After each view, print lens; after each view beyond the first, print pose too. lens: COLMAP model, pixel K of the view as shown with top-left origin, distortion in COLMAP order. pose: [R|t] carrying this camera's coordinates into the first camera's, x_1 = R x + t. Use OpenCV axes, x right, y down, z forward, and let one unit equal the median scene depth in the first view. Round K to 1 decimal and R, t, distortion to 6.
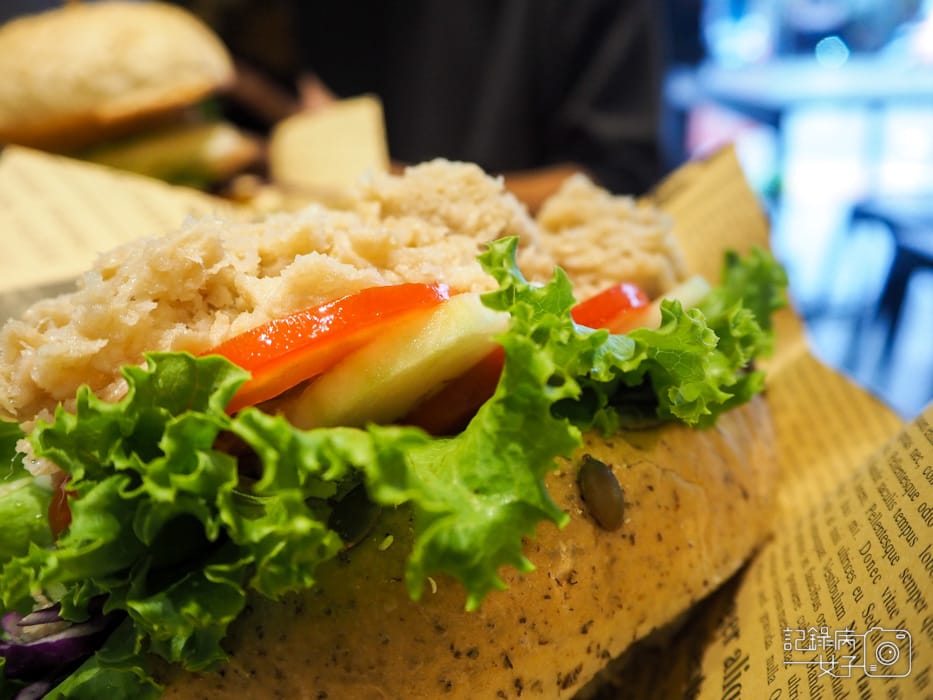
lens RADIAL K [[855.9, 0, 448.0], [0, 855.9, 351.8], [0, 0, 1]] dist [0.019447, 0.006799]
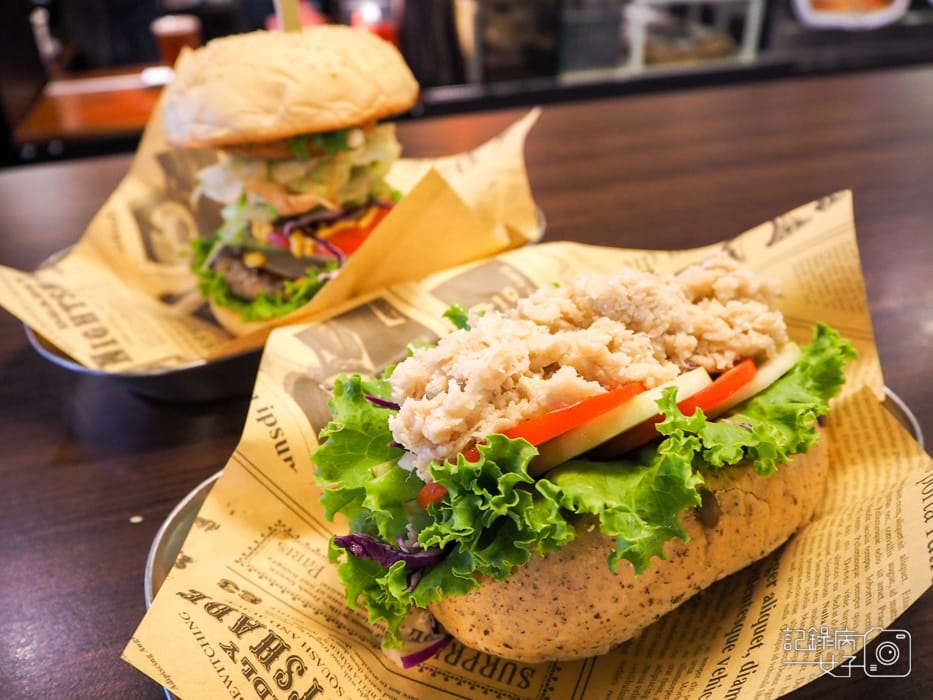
lens RADIAL K [[855.9, 0, 448.0], [0, 855.9, 351.8], [0, 0, 1]] dist [0.019447, 0.006799]
pose [[0.989595, 0.093917, -0.109001, -0.208672], [-0.068173, 0.973205, 0.219603, -0.543824], [0.126705, -0.209887, 0.969481, -0.802635]]
